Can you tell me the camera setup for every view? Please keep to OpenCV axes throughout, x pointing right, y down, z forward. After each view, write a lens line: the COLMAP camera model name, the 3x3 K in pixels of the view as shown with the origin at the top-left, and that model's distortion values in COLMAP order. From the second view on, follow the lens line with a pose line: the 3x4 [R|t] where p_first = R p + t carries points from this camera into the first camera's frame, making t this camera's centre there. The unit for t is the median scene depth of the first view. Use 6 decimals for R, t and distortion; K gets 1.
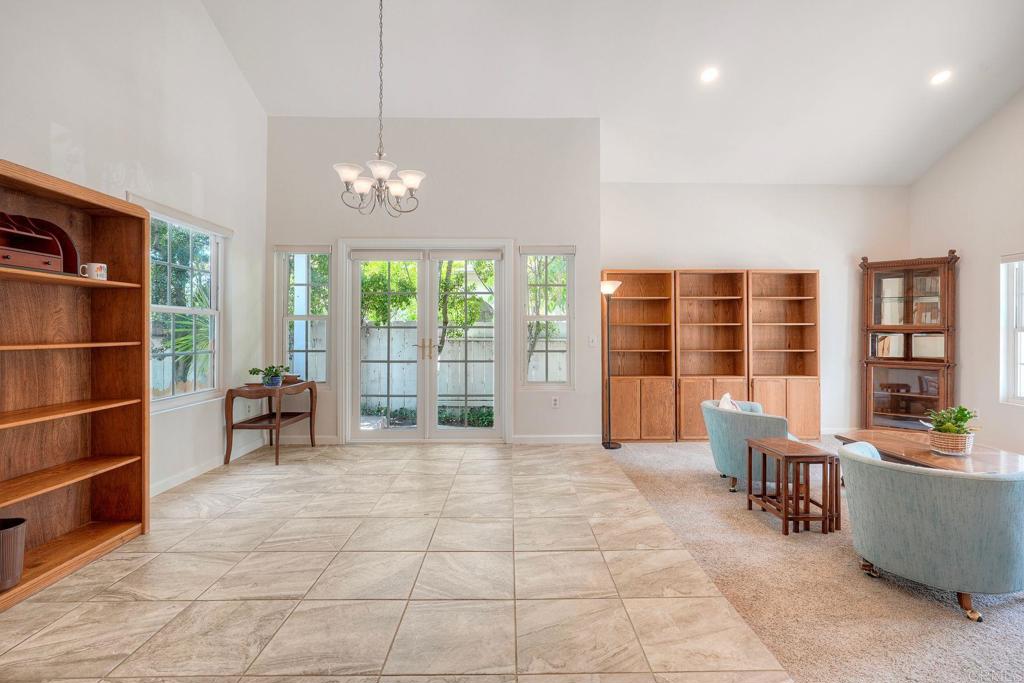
lens RADIAL K [[488.3, 0, 513.5], [0, 488.3, 332.0], [0, 0, 1]] dist [-0.004386, -0.000034]
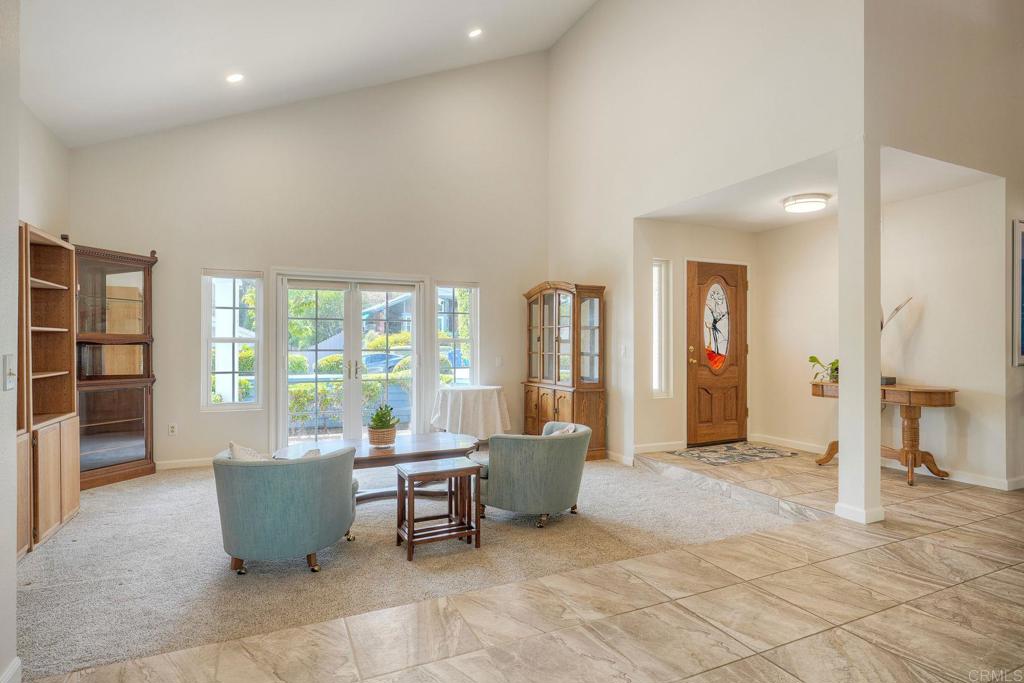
lens RADIAL K [[537.8, 0, 522.5], [0, 537.8, 342.8], [0, 0, 1]] dist [-0.001735, 0.000666]
pose [[-0.423715, 0.000007, 0.905796, -0.280022], [-0.001981, 0.999998, -0.000935, -0.000282], [-0.905793, -0.002191, -0.423714, 0.817552]]
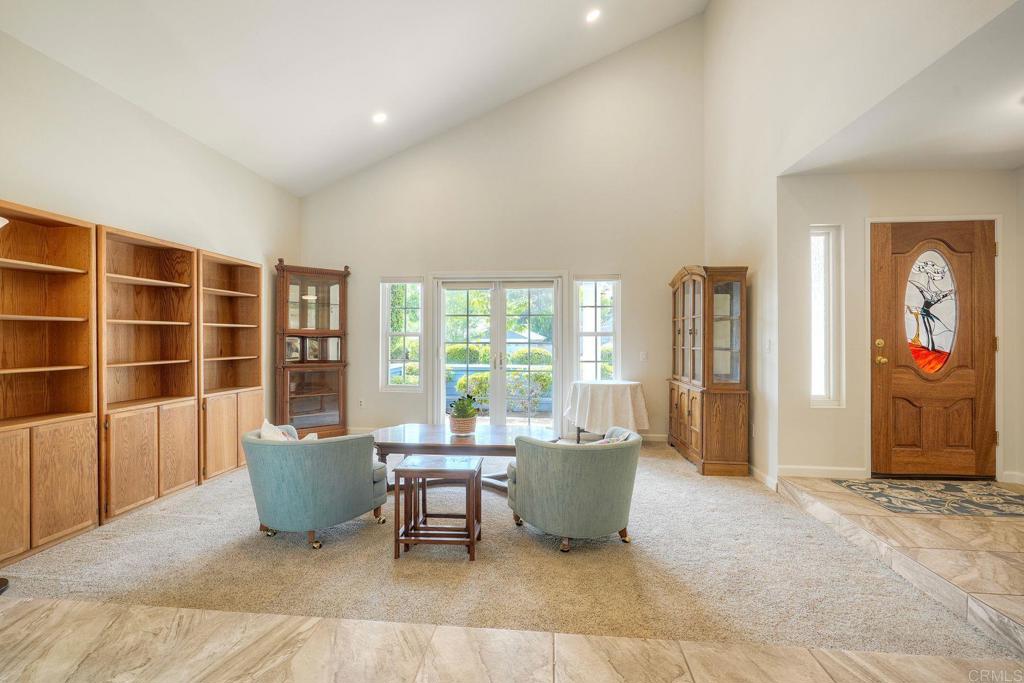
lens RADIAL K [[464.4, 0, 513.9], [0, 464.4, 336.9], [0, 0, 1]] dist [-0.003960, 0.000663]
pose [[0.102309, 0.004406, 0.994743, -0.167690], [-0.001994, 0.999989, -0.004224, 0.005601], [-0.994751, -0.001551, 0.102317, 0.494390]]
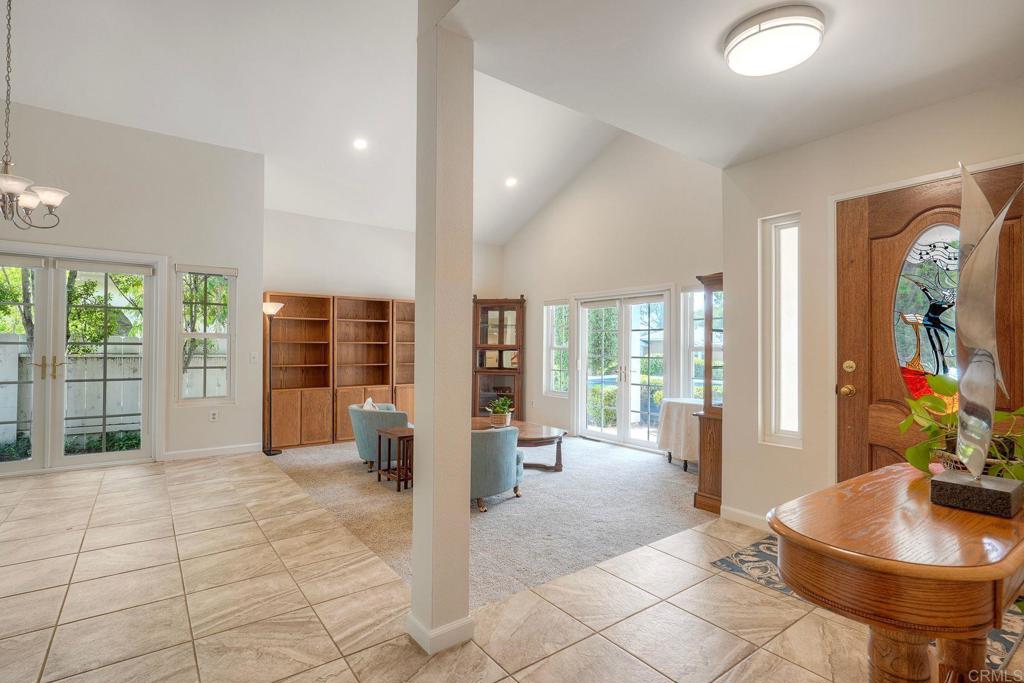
lens RADIAL K [[504.2, 0, 512.0], [0, 504.2, 341.5], [0, 0, 1]] dist [-0.005099, 0.001201]
pose [[0.811434, 0.011260, 0.584336, -0.027116], [-0.006275, 0.999925, -0.010555, -0.008537], [-0.584411, 0.004898, 0.811443, -0.240793]]
